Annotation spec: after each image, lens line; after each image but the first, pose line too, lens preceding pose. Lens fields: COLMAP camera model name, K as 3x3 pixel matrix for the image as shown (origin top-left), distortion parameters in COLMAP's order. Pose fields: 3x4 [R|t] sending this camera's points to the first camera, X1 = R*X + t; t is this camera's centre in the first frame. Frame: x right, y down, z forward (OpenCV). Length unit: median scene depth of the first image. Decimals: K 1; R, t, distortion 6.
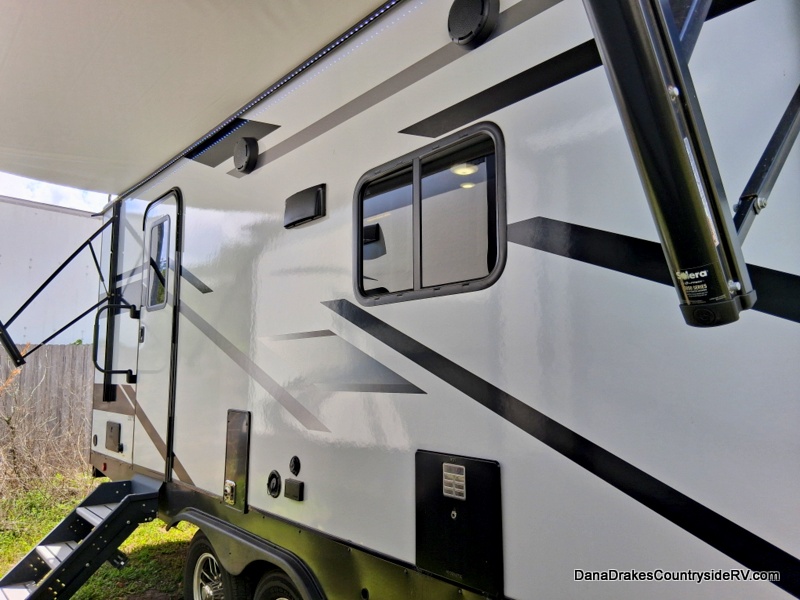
lens RADIAL K [[625.4, 0, 400.0], [0, 625.4, 300.0], [0, 0, 1]] dist [0.012717, -0.001520]
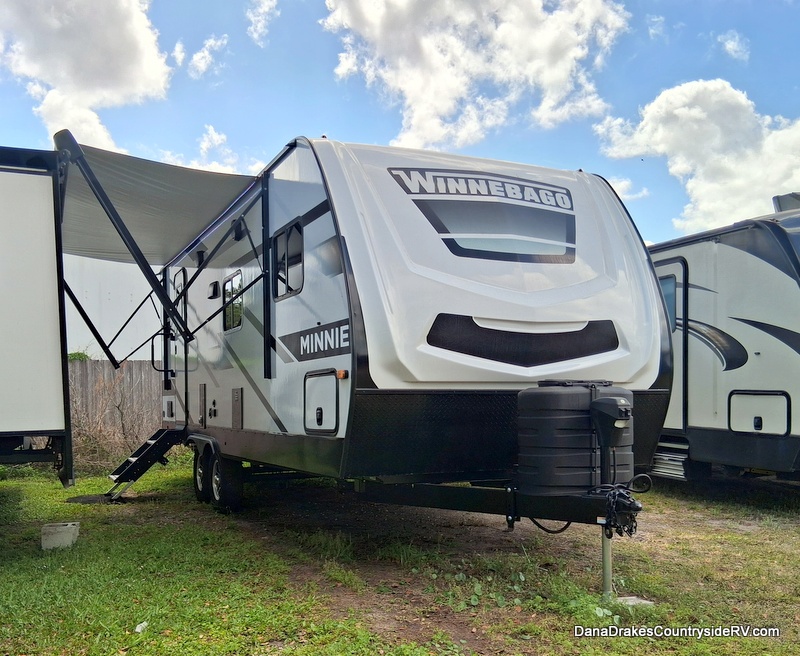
lens RADIAL K [[725.1, 0, 400.0], [0, 725.1, 328.0], [0, 0, 1]] dist [0.101648, 0.000798]
pose [[0.974281, -0.063499, -0.216205, 0.632893], [0.074602, 0.996261, 0.043578, -0.047171], [0.212629, -0.058586, 0.975375, -0.850593]]
